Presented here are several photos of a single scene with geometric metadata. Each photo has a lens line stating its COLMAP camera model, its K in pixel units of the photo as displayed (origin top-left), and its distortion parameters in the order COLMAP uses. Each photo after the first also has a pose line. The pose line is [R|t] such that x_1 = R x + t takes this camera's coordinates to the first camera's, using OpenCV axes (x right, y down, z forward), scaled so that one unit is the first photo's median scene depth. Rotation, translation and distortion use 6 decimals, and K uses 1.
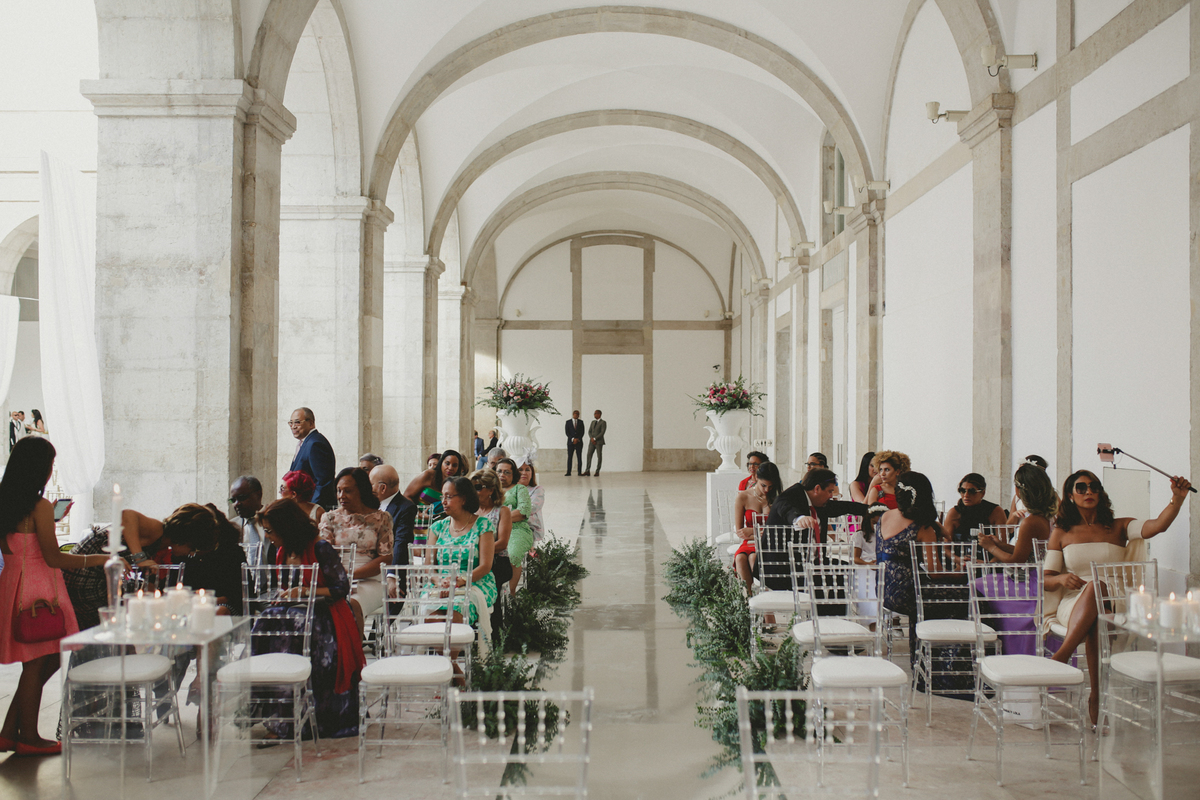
lens RADIAL K [[1174.5, 0, 609.0], [0, 1174.5, 395.3], [0, 0, 1]] dist [-0.056711, 0.082197]
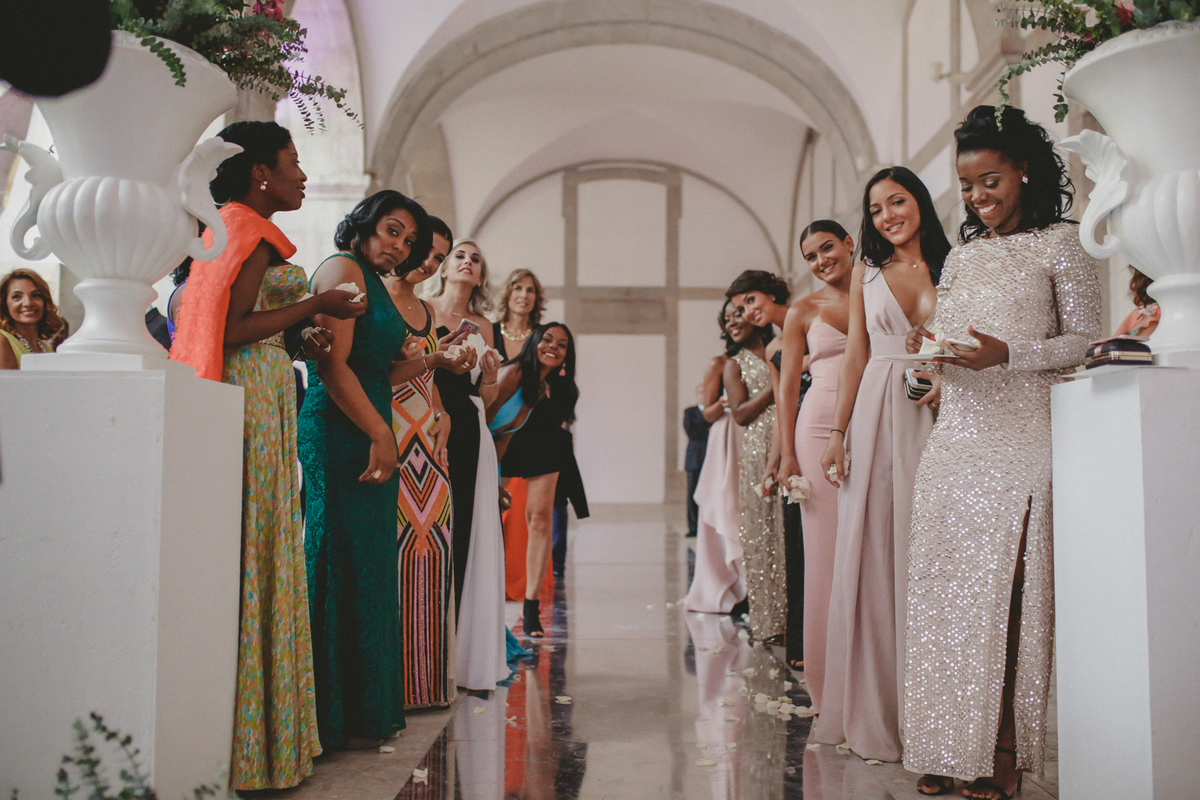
lens RADIAL K [[1142.6, 0, 607.4], [0, 1142.6, 392.0], [0, 0, 1]] dist [-0.054391, 0.076519]
pose [[0.999856, 0.005388, -0.016062, 0.005813], [-0.005948, 0.999368, -0.035056, 0.022764], [0.015863, 0.035146, 0.999256, 0.323394]]
